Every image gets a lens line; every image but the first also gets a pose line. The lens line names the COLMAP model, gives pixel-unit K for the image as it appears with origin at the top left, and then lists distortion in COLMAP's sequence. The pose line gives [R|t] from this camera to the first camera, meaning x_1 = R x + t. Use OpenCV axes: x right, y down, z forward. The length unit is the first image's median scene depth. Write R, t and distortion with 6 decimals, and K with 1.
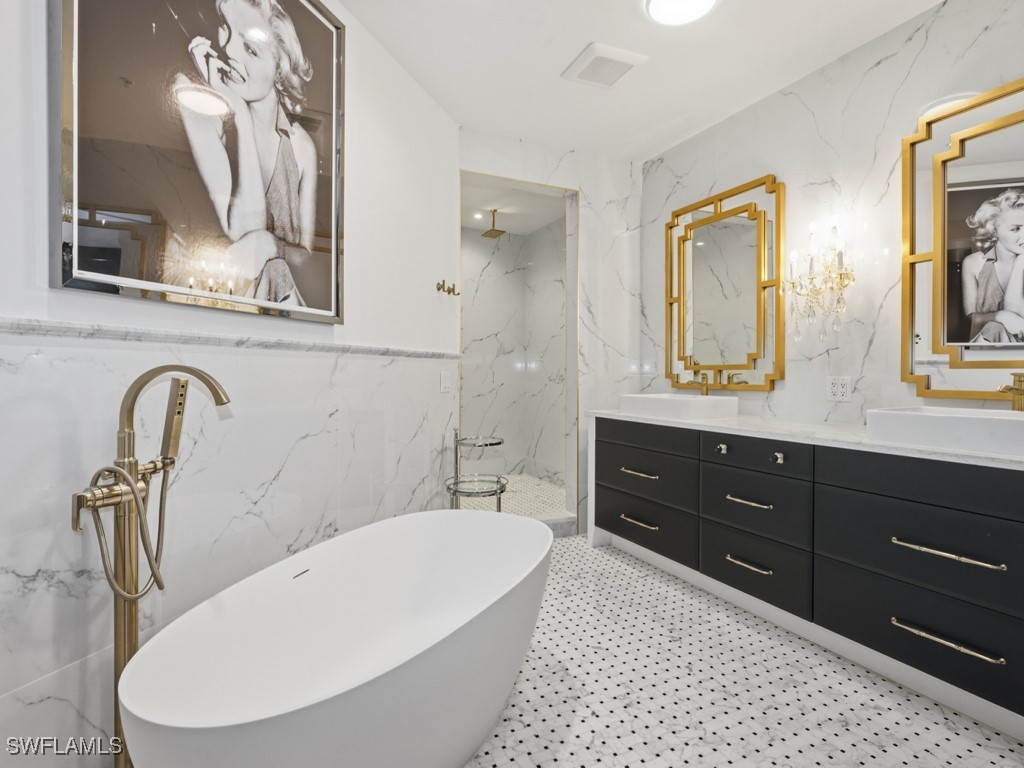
lens RADIAL K [[538.9, 0, 510.7], [0, 538.9, 381.4], [0, 0, 1]] dist [0.004581, -0.009516]
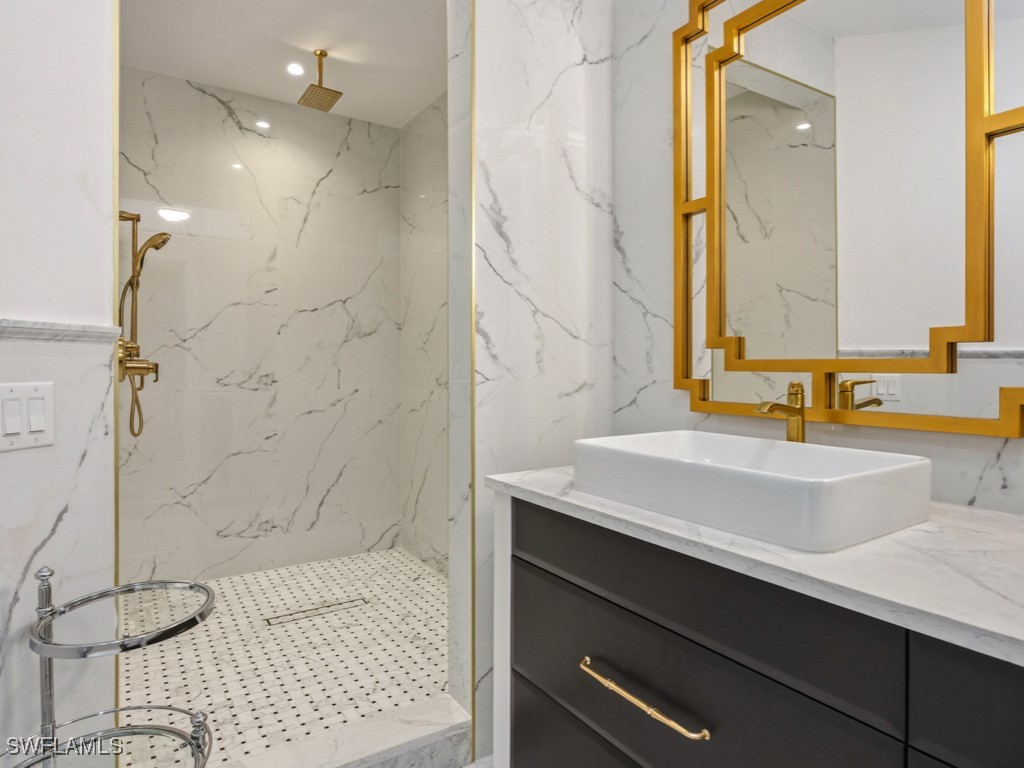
lens RADIAL K [[620.6, 0, 513.7], [0, 620.6, 371.1], [0, 0, 1]] dist [-0.002522, -0.000175]
pose [[0.991211, -0.001744, 0.132282, 0.091597], [0.002388, 0.999986, -0.004703, -0.017941], [-0.132272, 0.004978, 0.991201, 0.513393]]
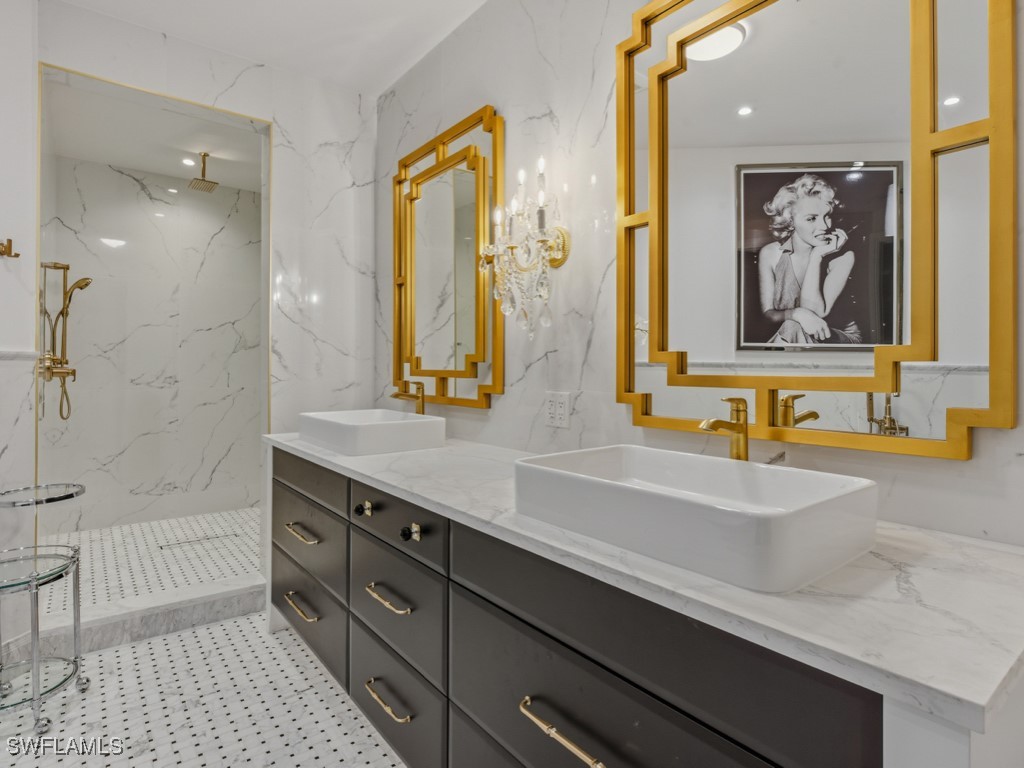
lens RADIAL K [[566.9, 0, 511.8], [0, 566.9, 369.5], [0, 0, 1]] dist [-0.005389, -0.000647]
pose [[0.975532, 0.003480, 0.219828, 0.269953], [-0.001092, 0.999939, -0.010980, -0.020278], [-0.219853, 0.010472, 0.975477, 0.205326]]
